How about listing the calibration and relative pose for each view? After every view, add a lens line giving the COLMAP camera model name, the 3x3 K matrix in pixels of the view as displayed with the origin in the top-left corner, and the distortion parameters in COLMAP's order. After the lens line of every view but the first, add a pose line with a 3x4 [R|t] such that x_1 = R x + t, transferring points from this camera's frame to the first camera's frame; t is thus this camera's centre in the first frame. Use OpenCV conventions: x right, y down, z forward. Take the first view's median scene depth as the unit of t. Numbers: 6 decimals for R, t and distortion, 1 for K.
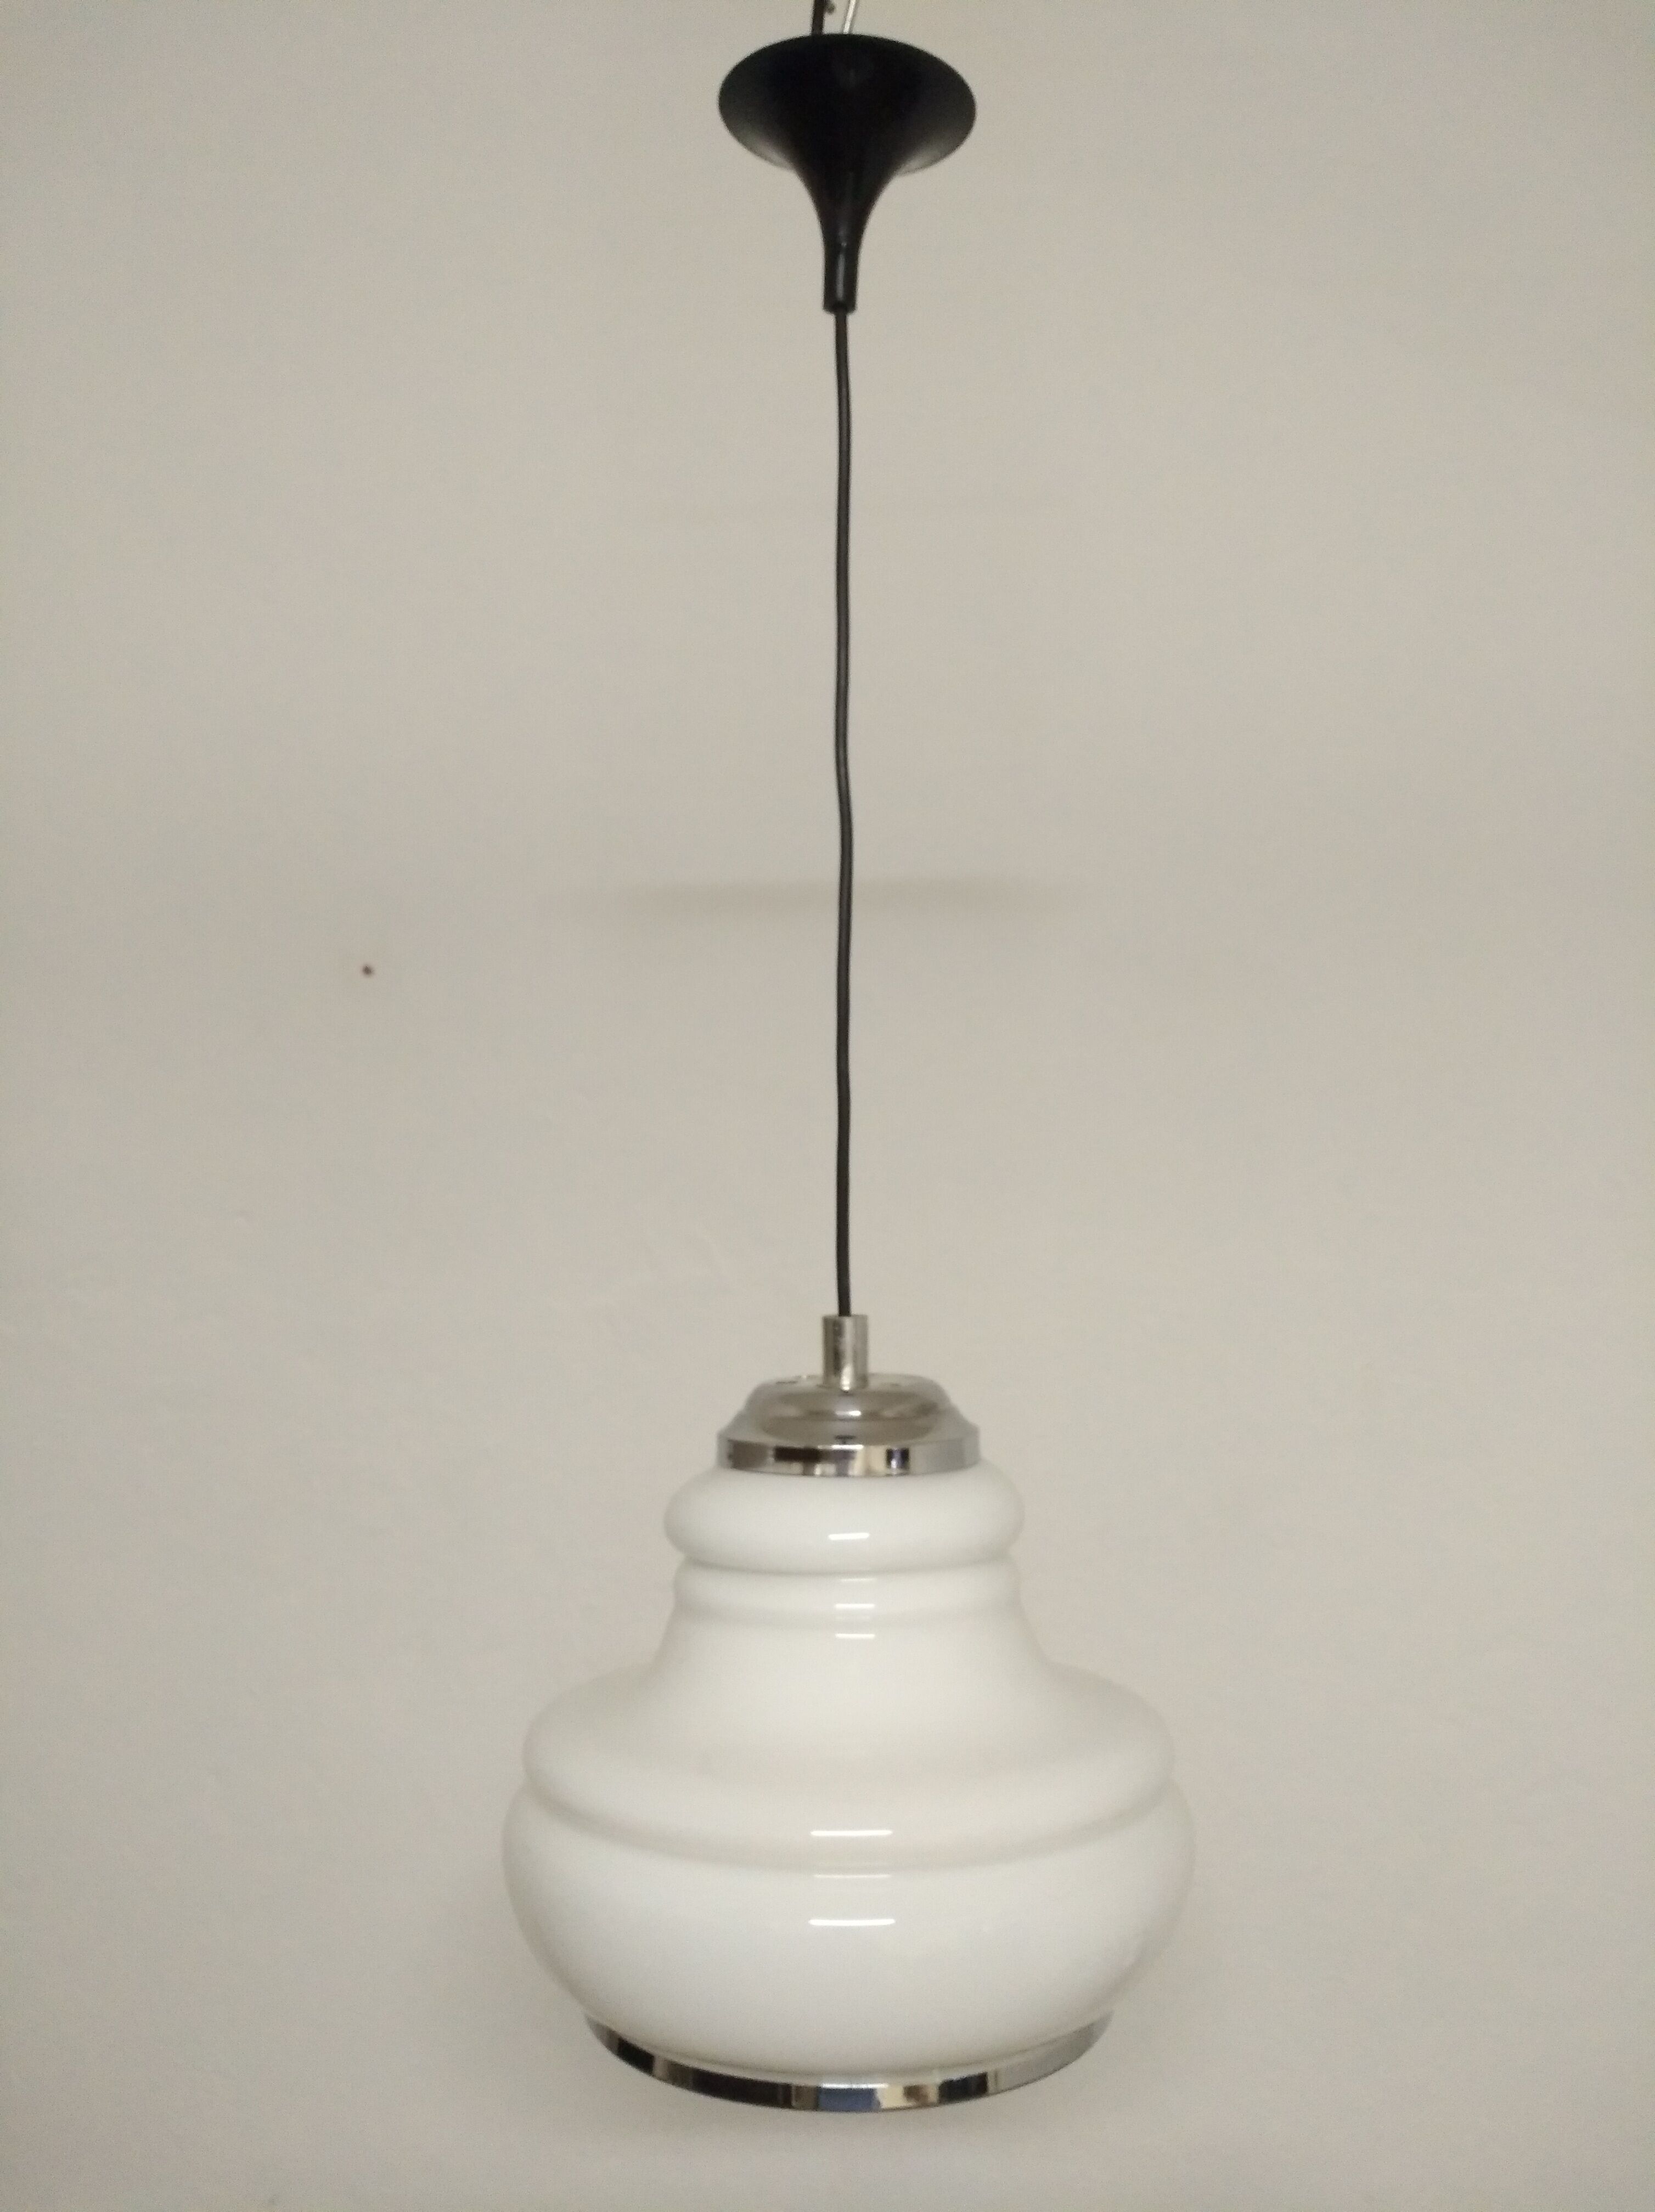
lens RADIAL K [[1616.2, 0, 834.7], [0, 1616.2, 1106.7], [0, 0, 1]] dist [0.006480, 0.001088]
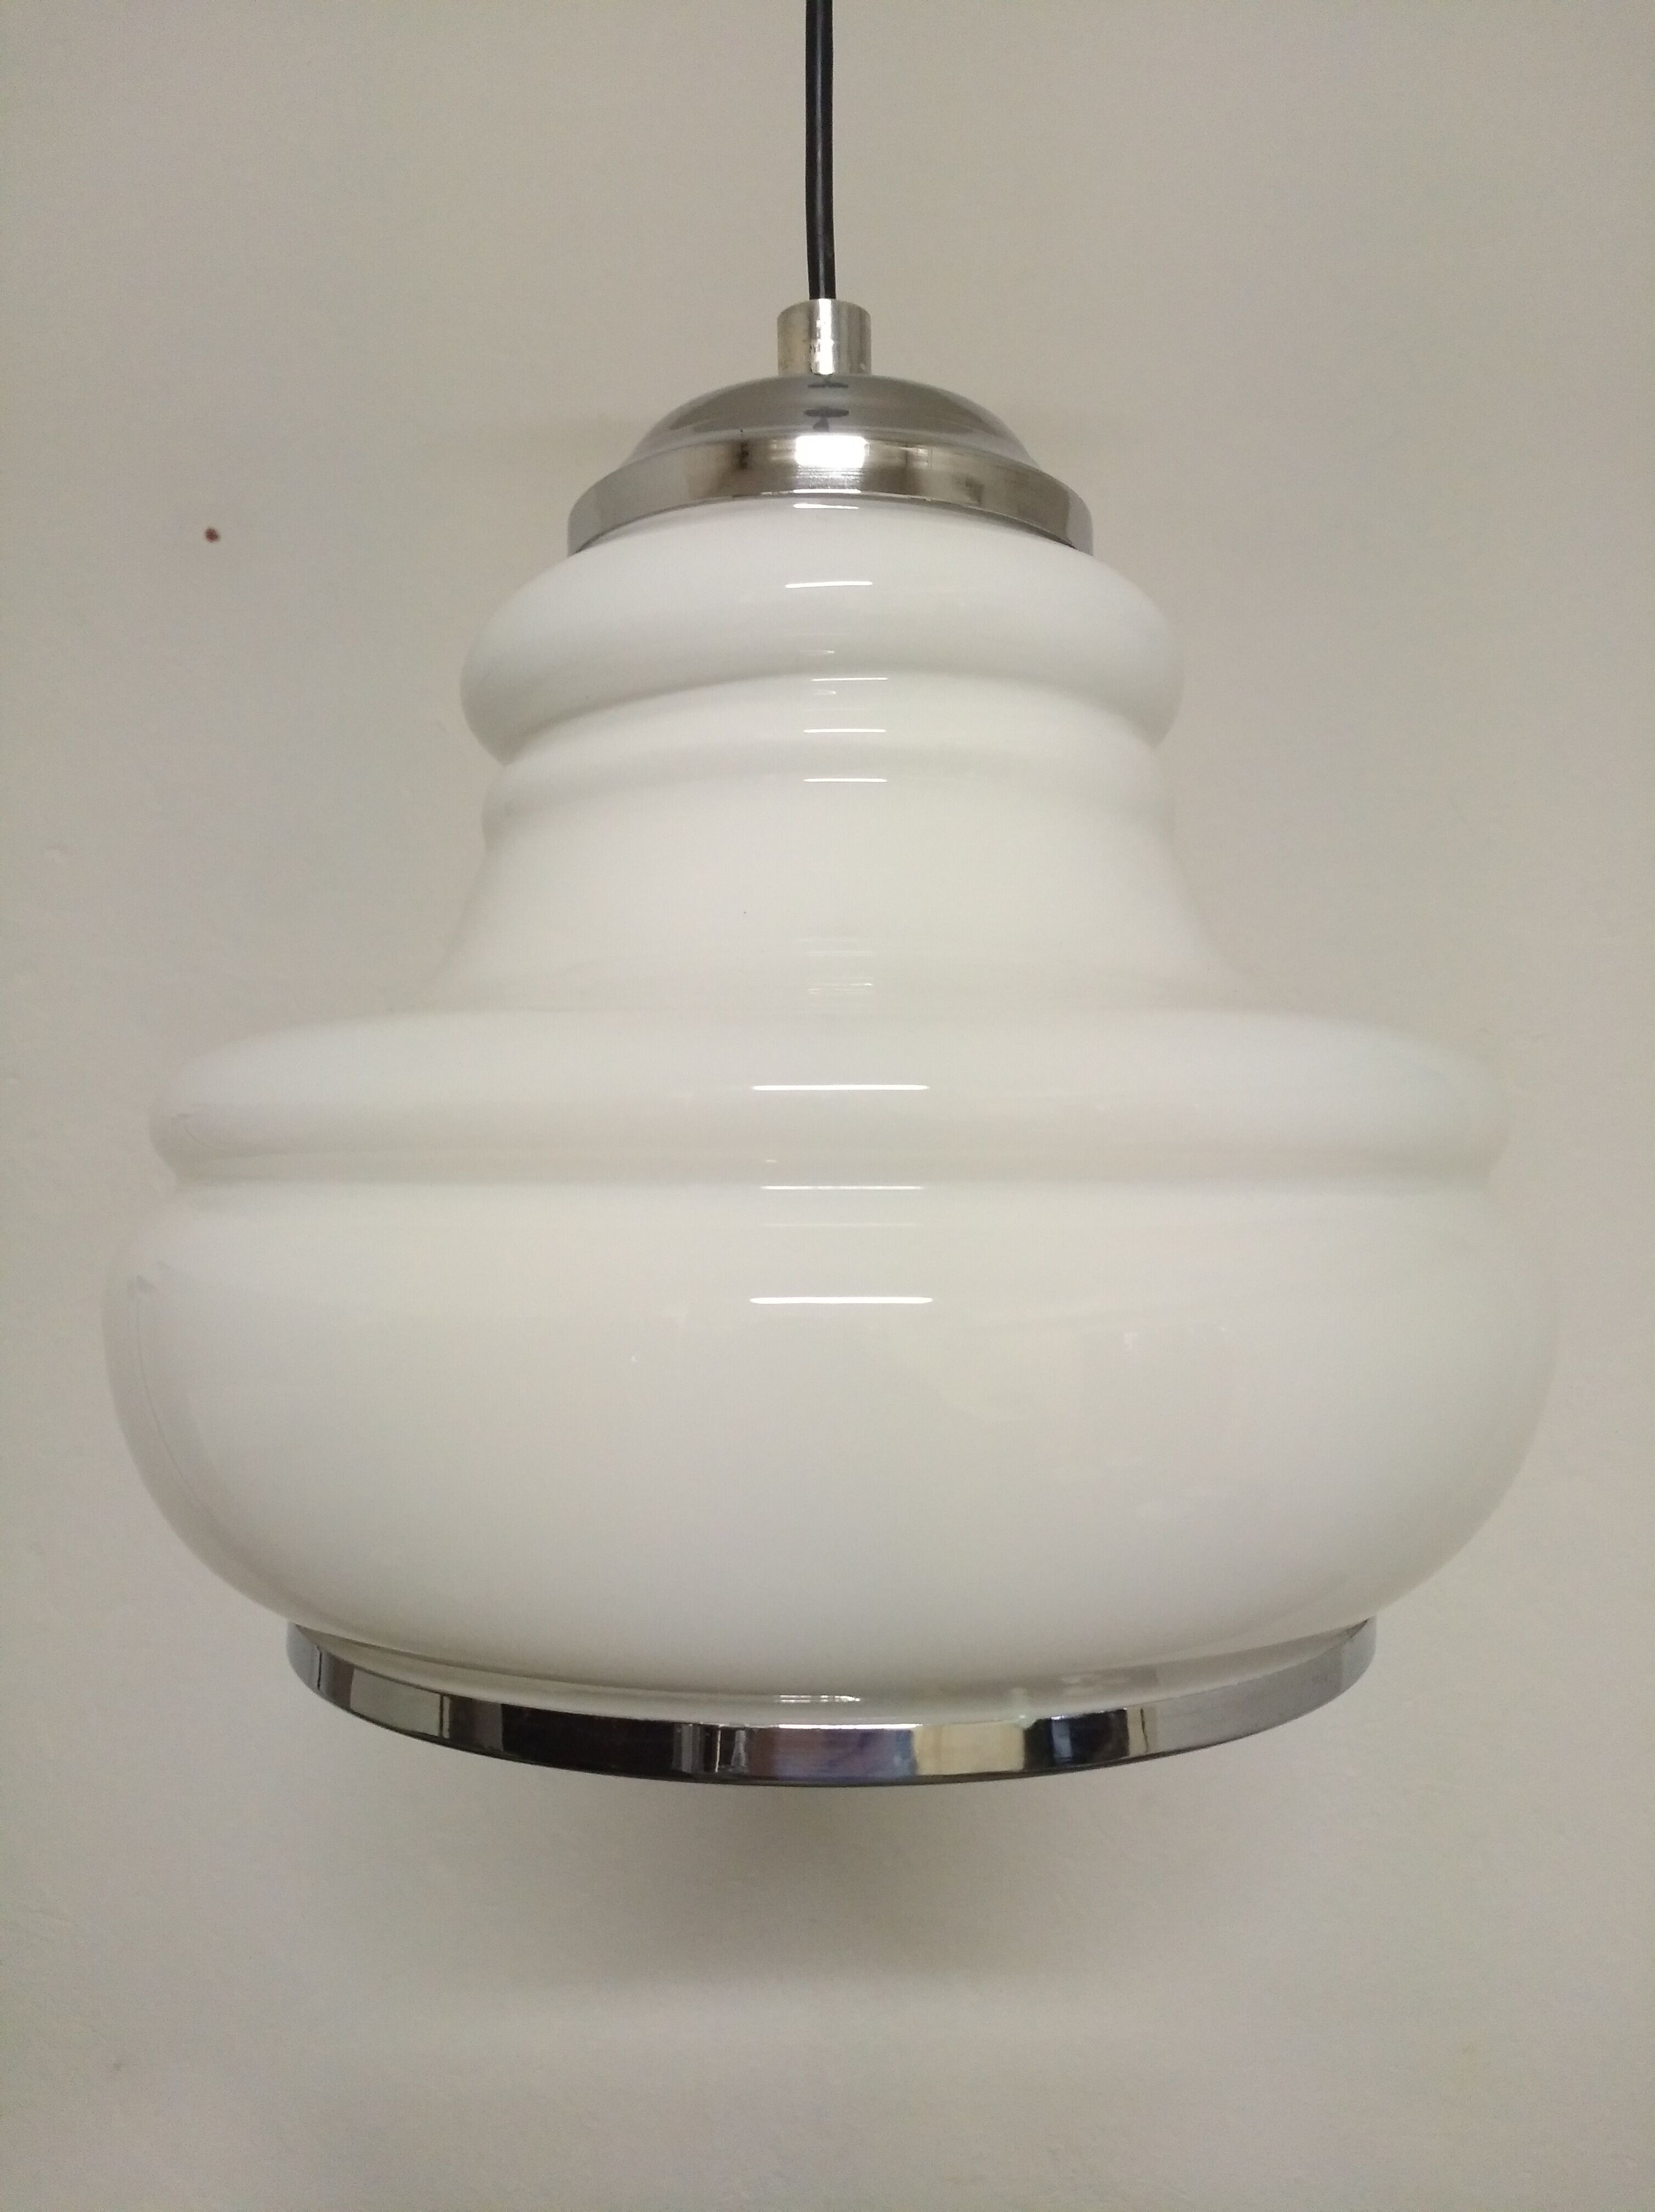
lens RADIAL K [[1616.2, 0, 825.3], [0, 1616.2, 1112.8], [0, 0, 1]] dist [0.006480, 0.001088]
pose [[0.999985, 0.001207, 0.005392, 0.004140], [-0.001484, 0.998664, 0.051649, 0.375412], [-0.005322, -0.051656, 0.998651, 0.512163]]
